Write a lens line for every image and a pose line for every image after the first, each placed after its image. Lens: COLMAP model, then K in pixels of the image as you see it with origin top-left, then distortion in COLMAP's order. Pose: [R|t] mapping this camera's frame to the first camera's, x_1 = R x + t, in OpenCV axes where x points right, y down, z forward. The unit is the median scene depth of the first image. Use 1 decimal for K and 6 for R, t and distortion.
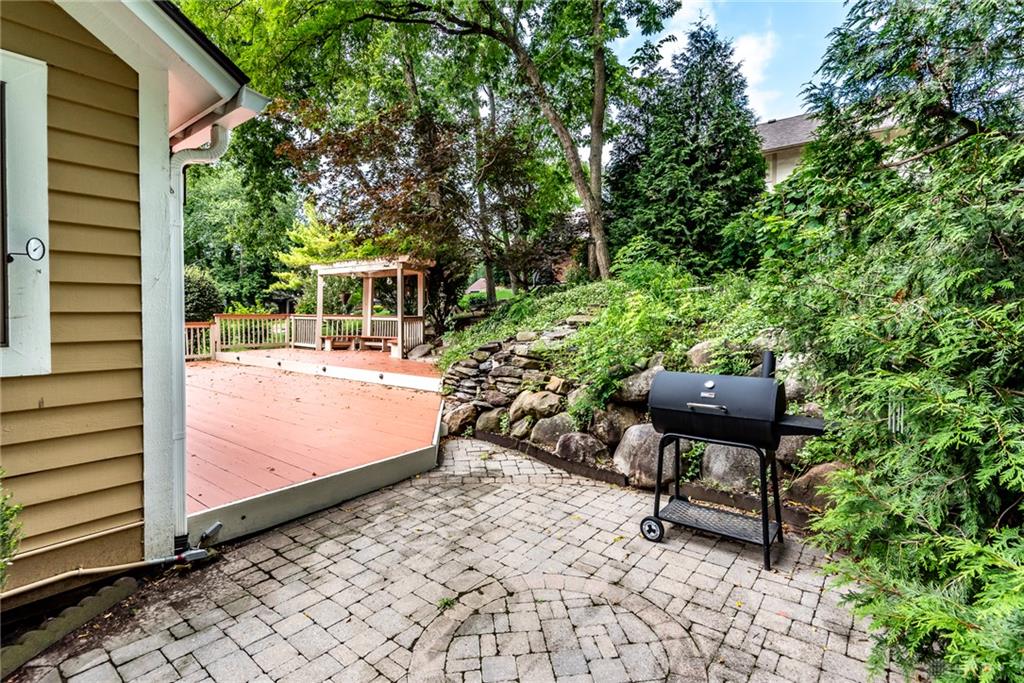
lens RADIAL K [[482.8, 0, 512.4], [0, 482.8, 339.5], [0, 0, 1]] dist [-0.004792, -0.001661]
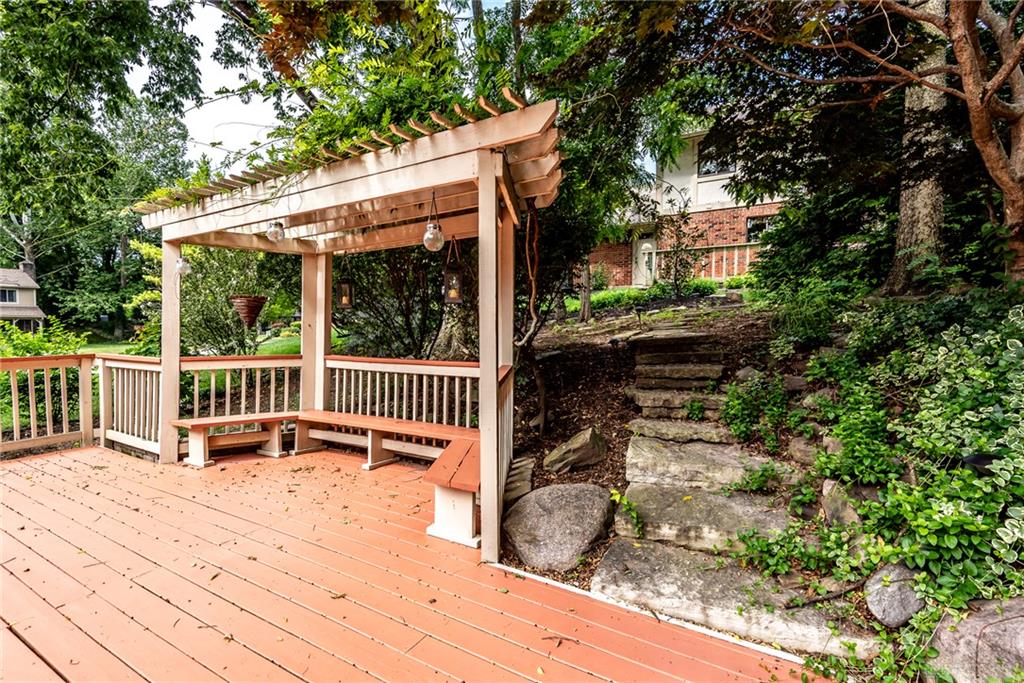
lens RADIAL K [[482.8, 0, 512.1], [0, 482.8, 336.7], [0, 0, 1]] dist [-0.004792, -0.001661]
pose [[0.989432, -0.018088, 0.143862, -0.205721], [0.022445, 0.999335, -0.028724, -0.050961], [-0.143247, 0.031649, 0.989181, 0.618001]]
